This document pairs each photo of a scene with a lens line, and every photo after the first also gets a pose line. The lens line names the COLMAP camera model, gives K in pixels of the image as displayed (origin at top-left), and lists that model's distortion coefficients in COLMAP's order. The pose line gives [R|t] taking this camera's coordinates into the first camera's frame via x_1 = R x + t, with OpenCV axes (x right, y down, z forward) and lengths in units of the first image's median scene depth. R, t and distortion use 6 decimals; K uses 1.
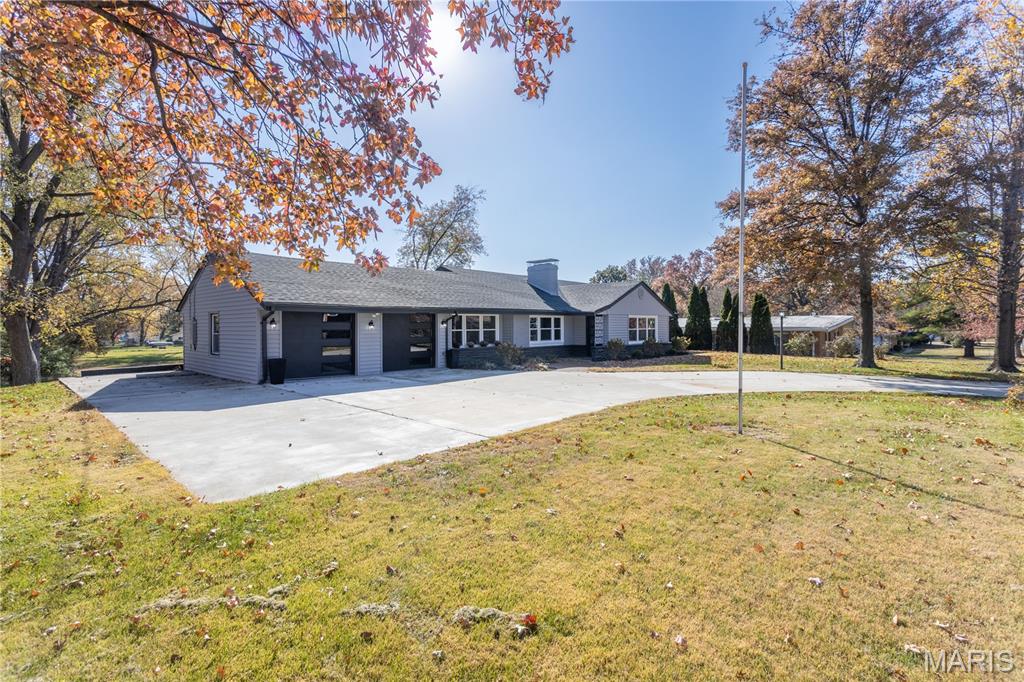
lens RADIAL K [[484.5, 0, 522.8], [0, 484.5, 331.8], [0, 0, 1]] dist [0.001867, -0.000200]
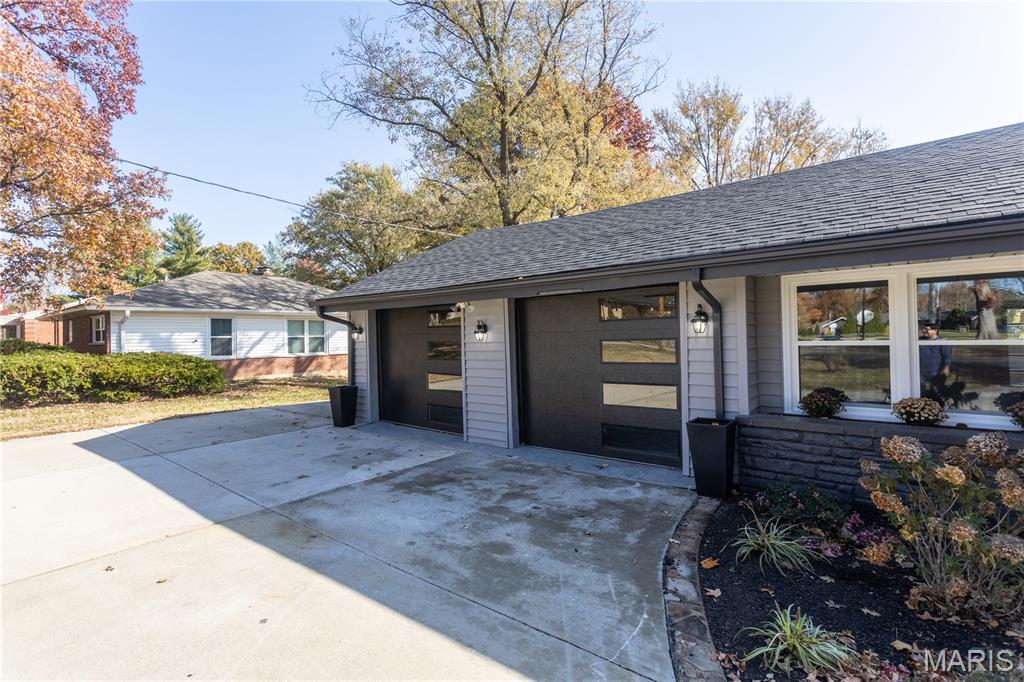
lens RADIAL K [[484.5, 0, 504.2], [0, 484.5, 334.5], [0, 0, 1]] dist [0.001867, -0.000200]
pose [[0.038333, -0.000710, -0.999265, 0.089062], [0.006954, 0.999976, -0.000444, -0.007754], [0.999241, -0.006932, 0.038337, 0.724336]]
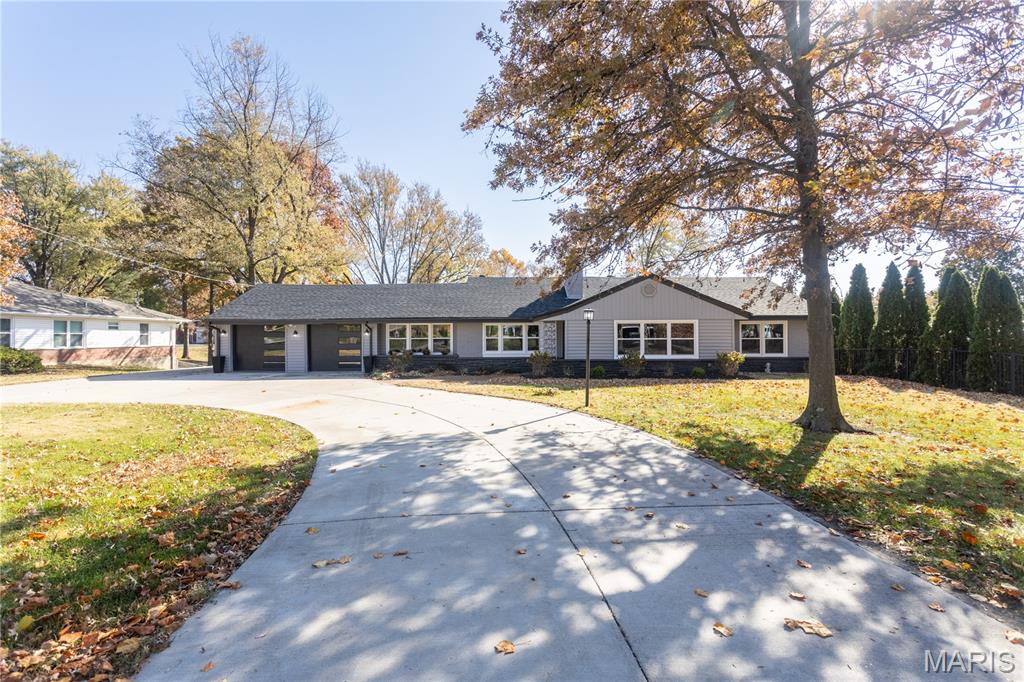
lens RADIAL K [[484.5, 0, 515.4], [0, 484.5, 334.3], [0, 0, 1]] dist [0.001867, -0.000200]
pose [[0.648794, 0.001853, -0.760962, 0.757324], [-0.008307, 0.999955, -0.004648, -0.008741], [0.760919, 0.009337, 0.648780, 0.439176]]
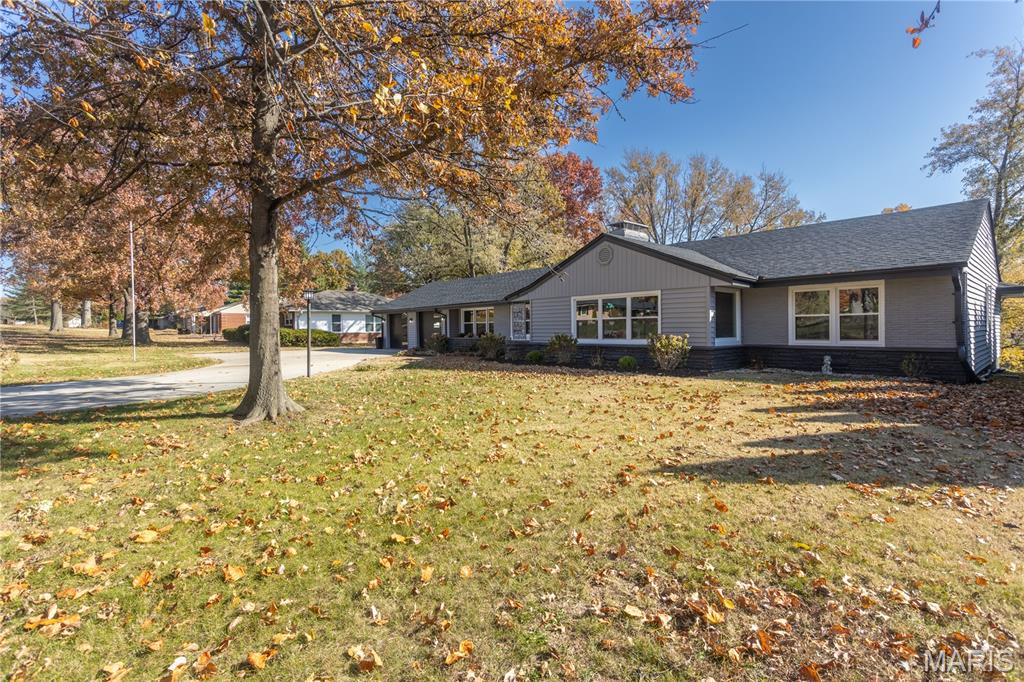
lens RADIAL K [[484.5, 0, 507.5], [0, 484.5, 330.0], [0, 0, 1]] dist [0.001867, -0.000200]
pose [[-0.106991, 0.011378, -0.994195, 0.929636], [0.003282, 0.999933, 0.011091, 0.000844], [0.994255, -0.002077, -0.107021, 1.083767]]
